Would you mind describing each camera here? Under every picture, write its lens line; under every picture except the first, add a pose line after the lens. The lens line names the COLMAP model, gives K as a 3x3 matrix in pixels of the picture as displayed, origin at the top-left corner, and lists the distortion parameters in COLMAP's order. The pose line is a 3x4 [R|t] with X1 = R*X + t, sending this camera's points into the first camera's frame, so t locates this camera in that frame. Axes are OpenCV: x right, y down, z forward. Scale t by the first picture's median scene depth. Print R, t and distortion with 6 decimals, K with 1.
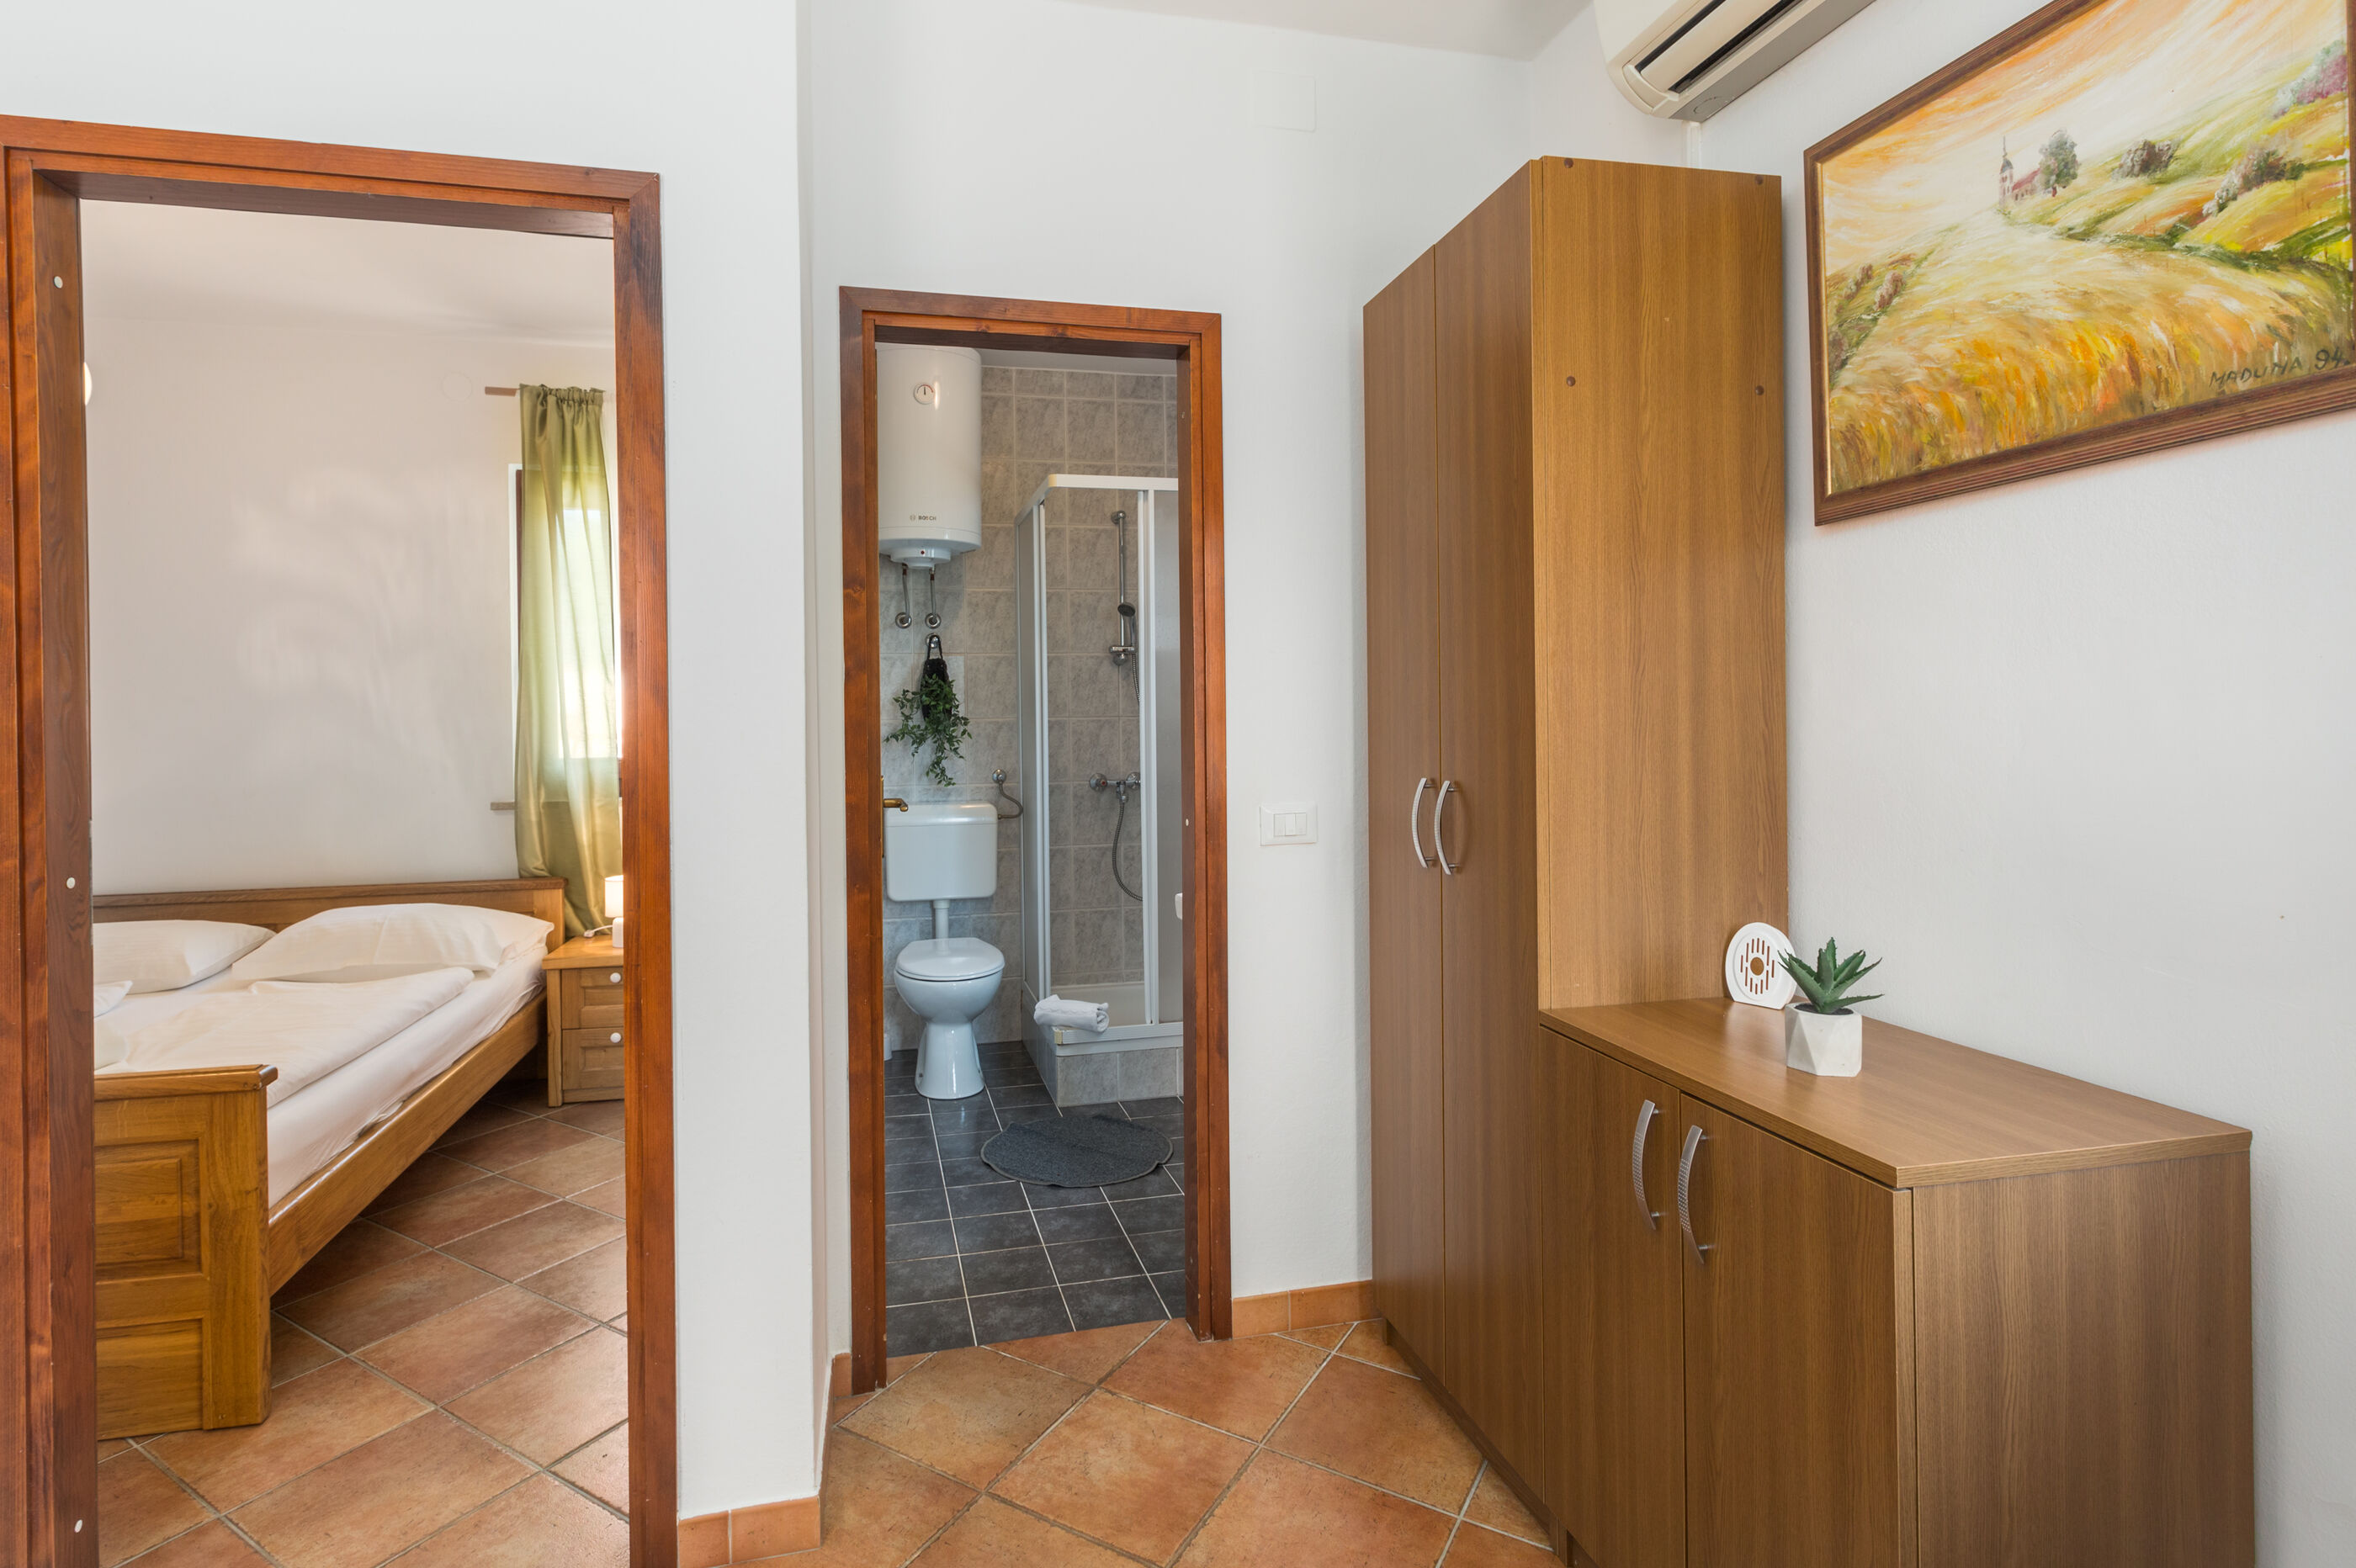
lens RADIAL K [[1139.8, 0, 1116.8], [0, 1139.8, 724.2], [0, 0, 1]] dist [-0.004283, -0.000197]
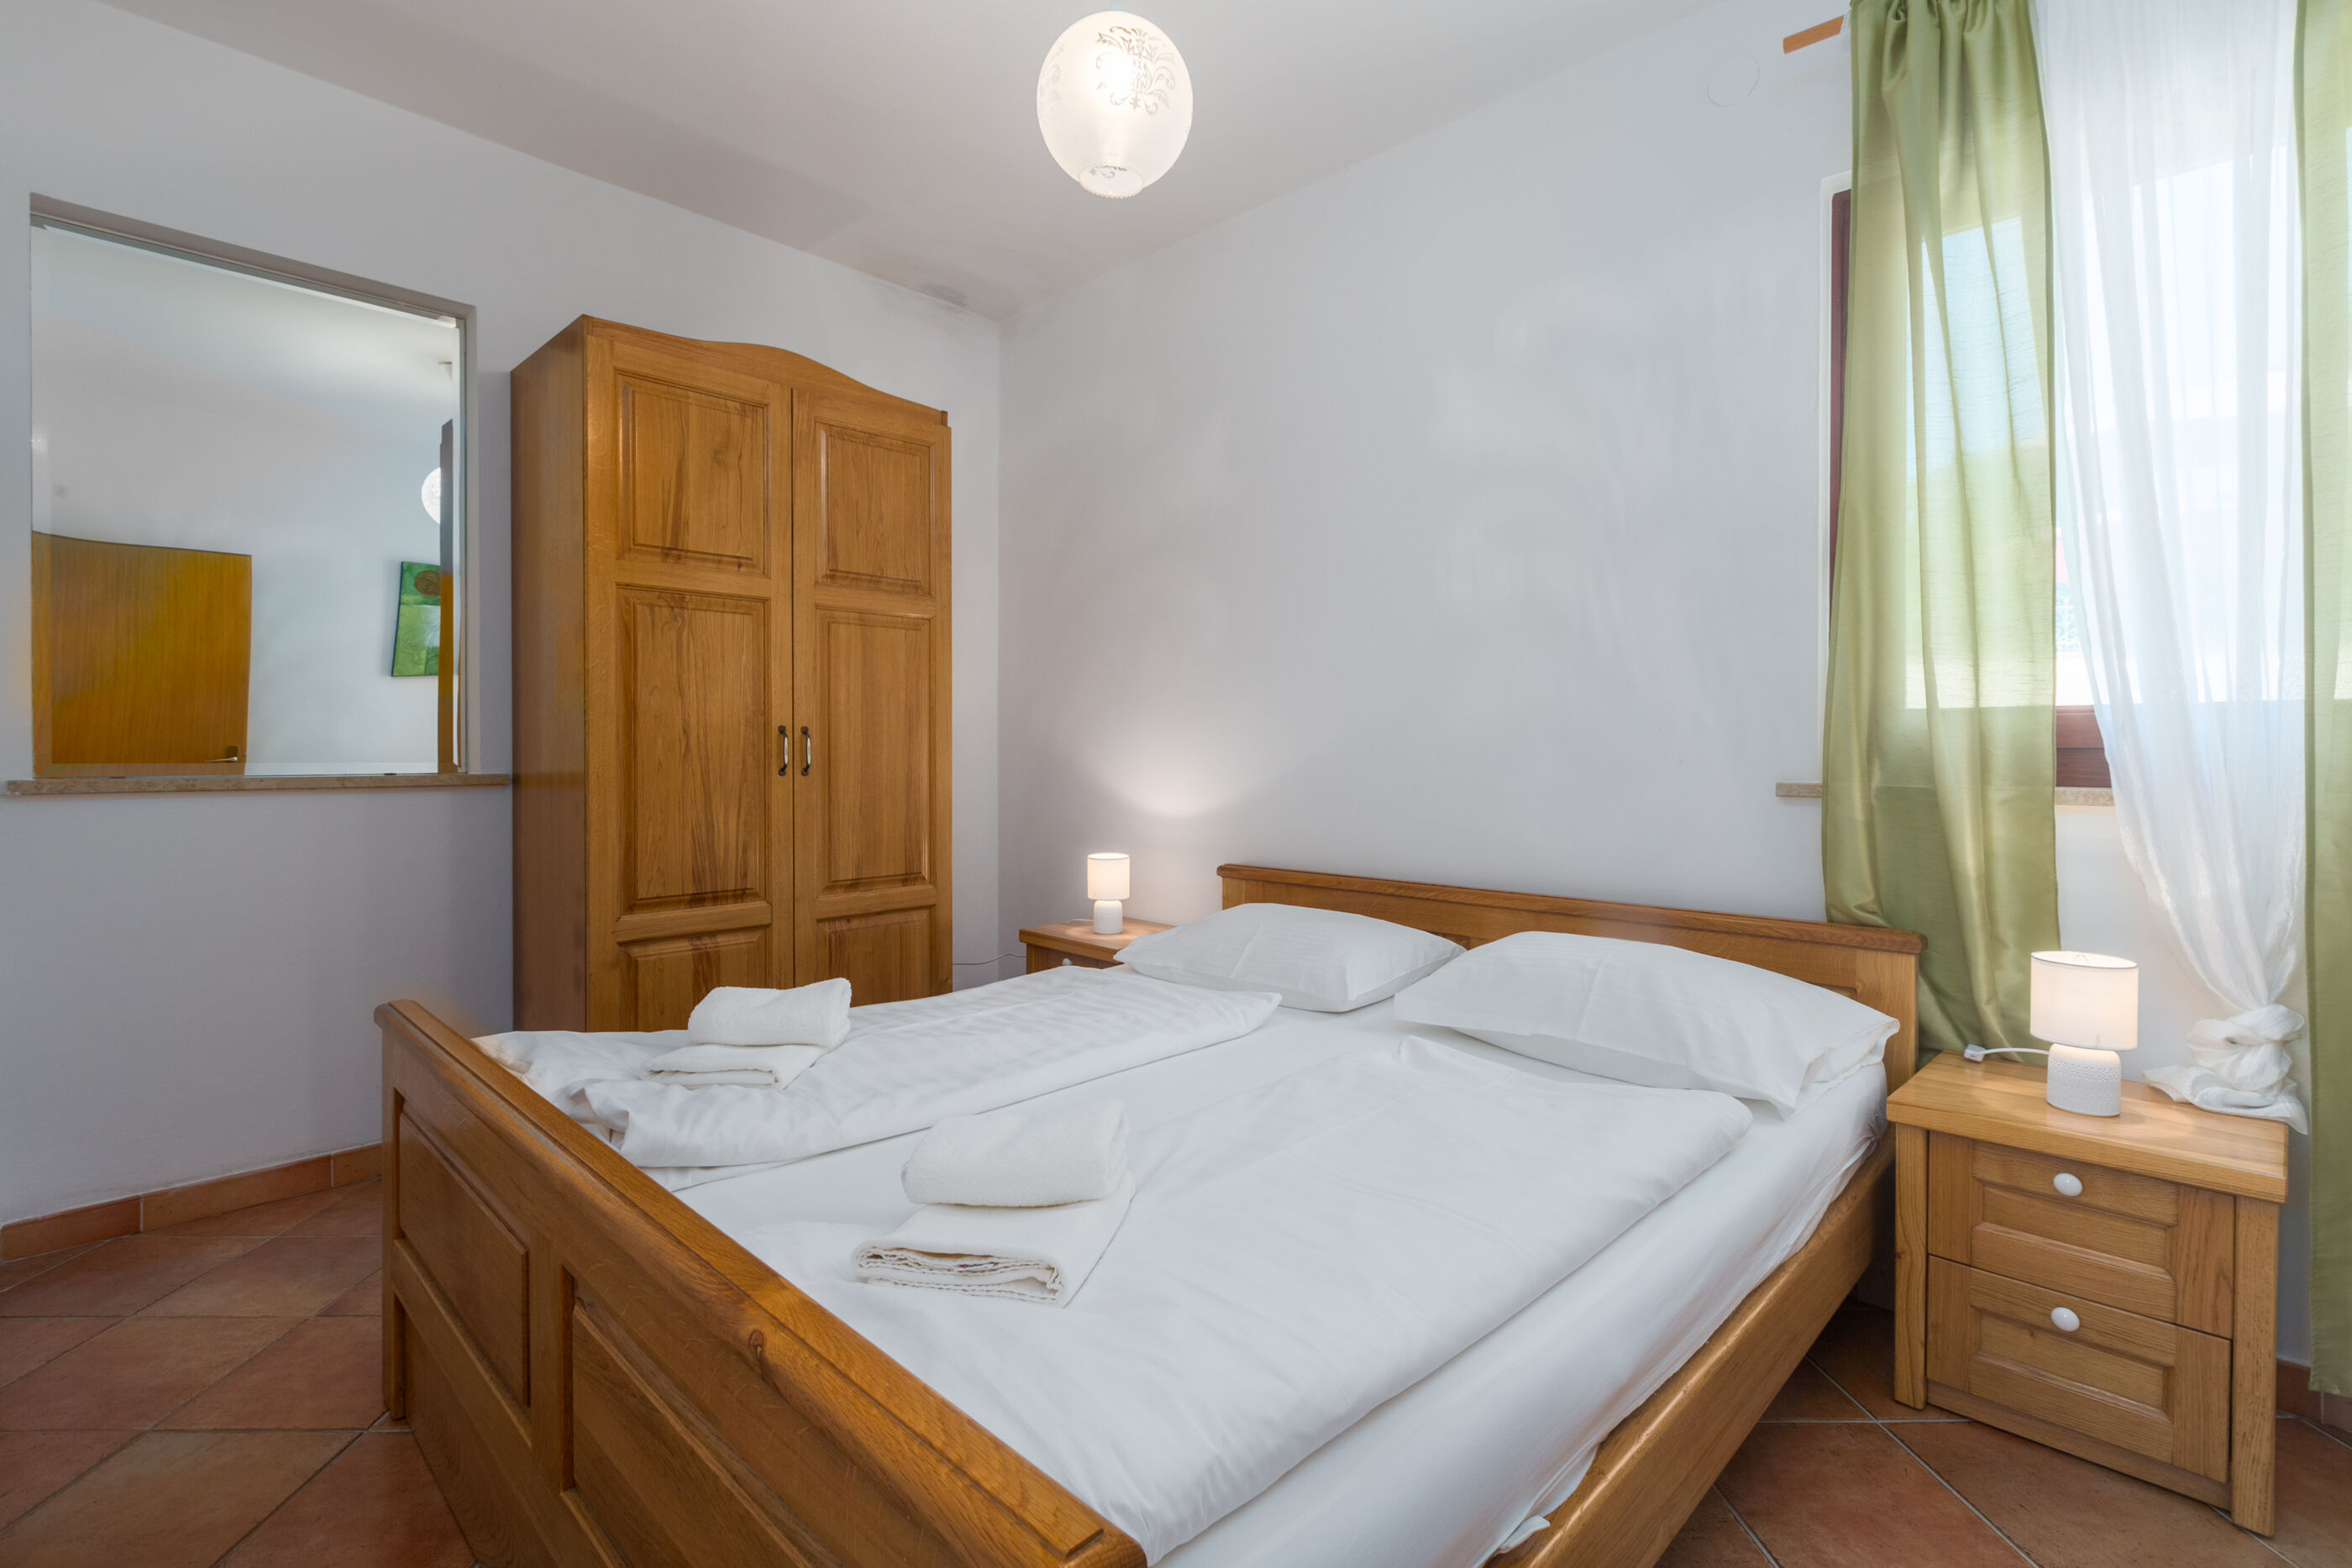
lens RADIAL K [[1101.9, 0, 1146.2], [0, 1101.9, 744.0], [0, 0, 1]] dist [0.000265, 0.001554]
pose [[0.543823, 0.015781, -0.839051, -0.277607], [-0.013767, 0.999856, 0.009883, 0.051848], [0.839087, 0.006177, 0.543962, 0.464755]]
